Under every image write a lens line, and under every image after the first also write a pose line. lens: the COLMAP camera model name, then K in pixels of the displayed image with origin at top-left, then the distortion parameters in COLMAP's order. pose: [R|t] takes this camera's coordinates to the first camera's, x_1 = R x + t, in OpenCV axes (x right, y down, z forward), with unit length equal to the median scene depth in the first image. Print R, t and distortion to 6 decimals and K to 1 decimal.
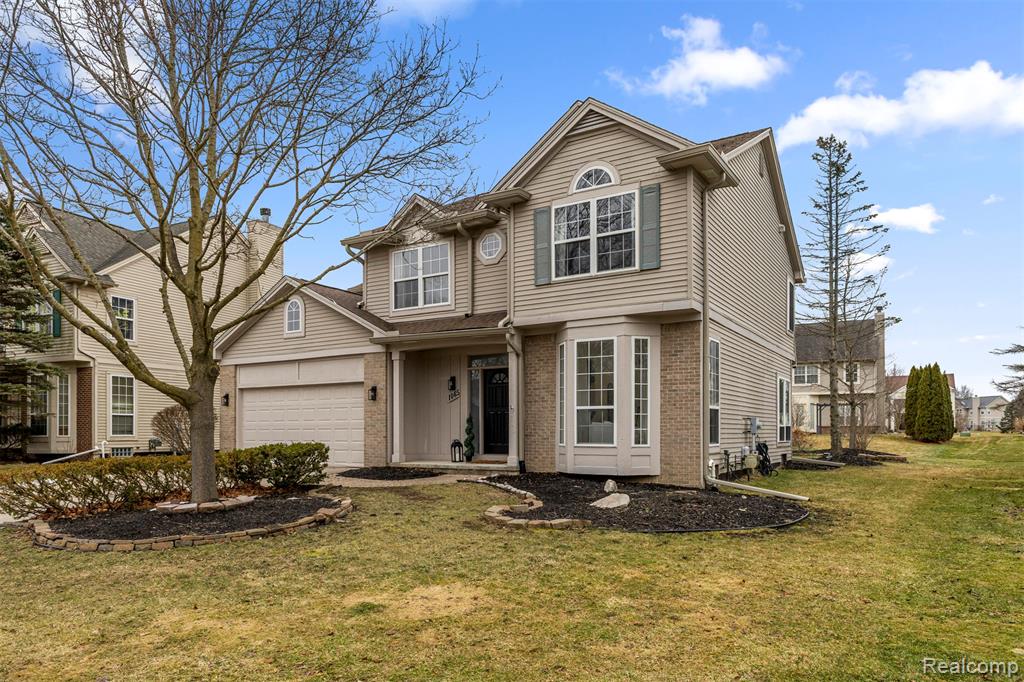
lens RADIAL K [[675.0, 0, 513.1], [0, 675.0, 437.6], [0, 0, 1]] dist [0.001081, -0.000058]
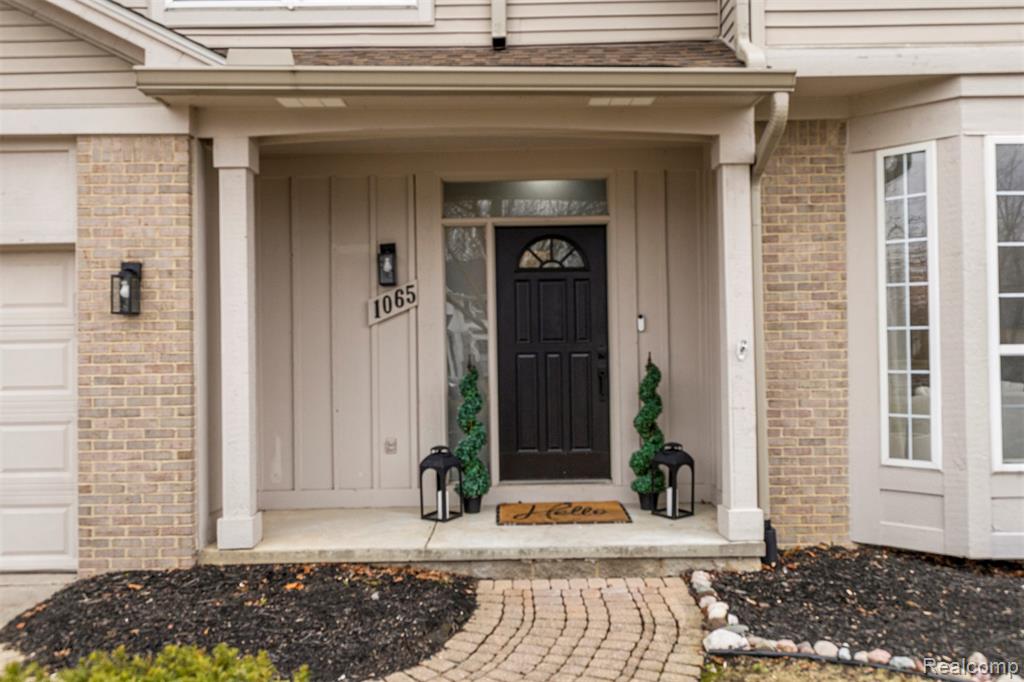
lens RADIAL K [[826.2, 0, 512.0], [0, 826.2, 341.0], [0, 0, 1]] dist [-0.001957, -0.004822]
pose [[0.847558, -0.004605, 0.530682, -0.294076], [0.017787, 0.999647, -0.019733, -0.042951], [-0.530404, 0.026164, 0.847341, 0.764022]]
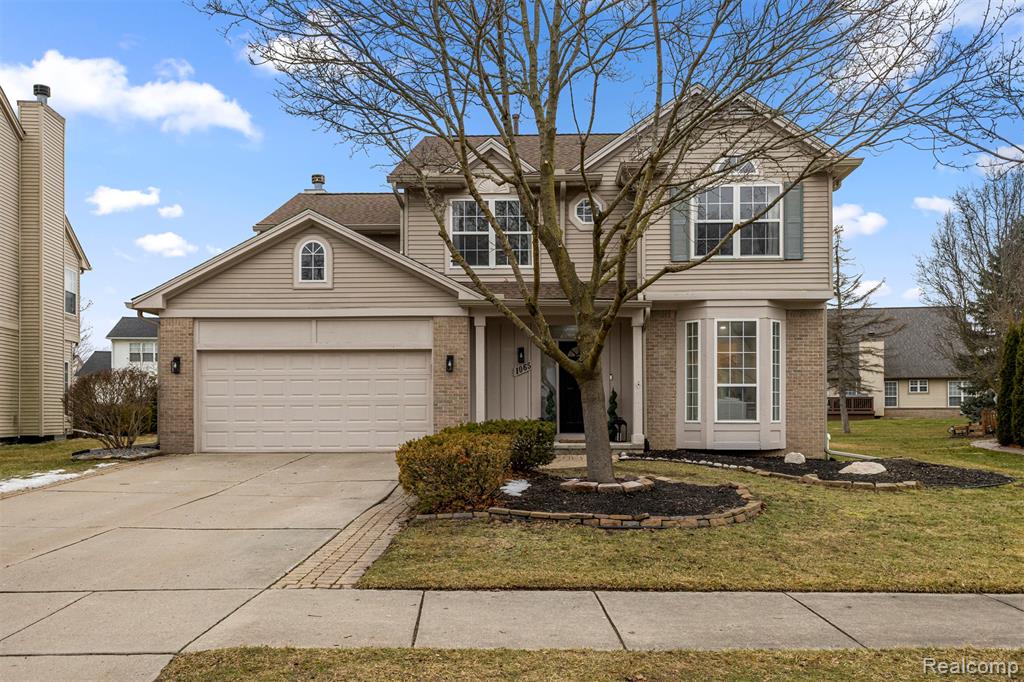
lens RADIAL K [[828.4, 0, 513.8], [0, 828.4, 419.9], [0, 0, 1]] dist [0.014649, 0.002655]
pose [[0.863878, -0.001994, 0.503698, -0.779294], [0.004997, 0.999977, -0.004611, 0.012579], [-0.503677, 0.006501, 0.863868, 0.064081]]
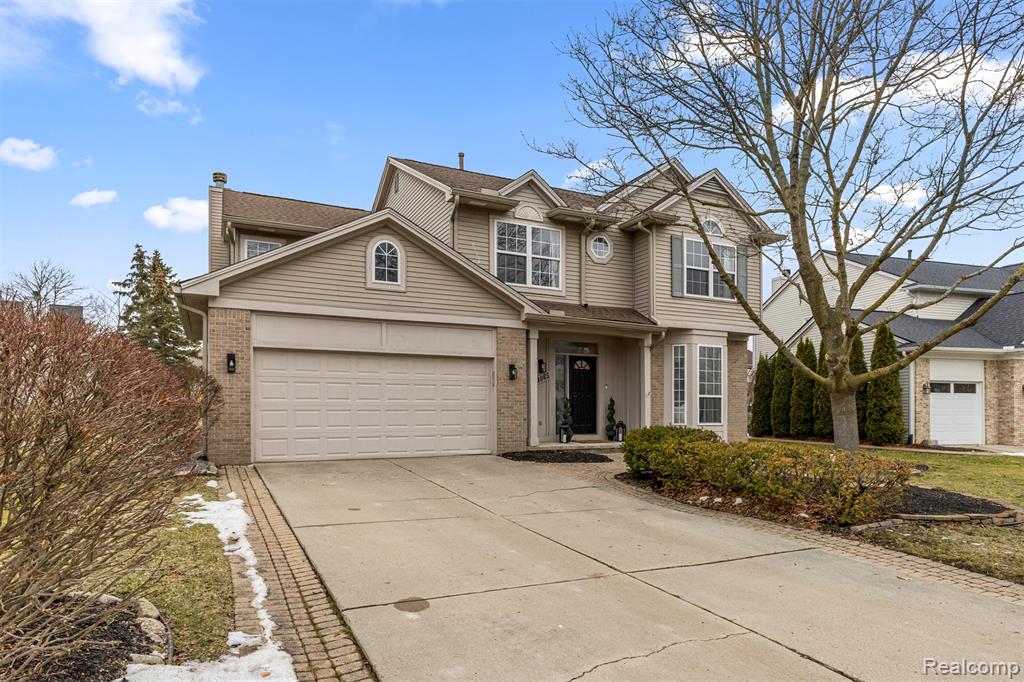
lens RADIAL K [[631.2, 0, 511.5], [0, 631.2, 407.6], [0, 0, 1]] dist [-0.000752, 0.000235]
pose [[0.515853, 0.009050, 0.856629, -1.102814], [0.004877, 0.999897, -0.013501, -0.006766], [-0.856663, 0.011142, 0.515756, 0.655628]]
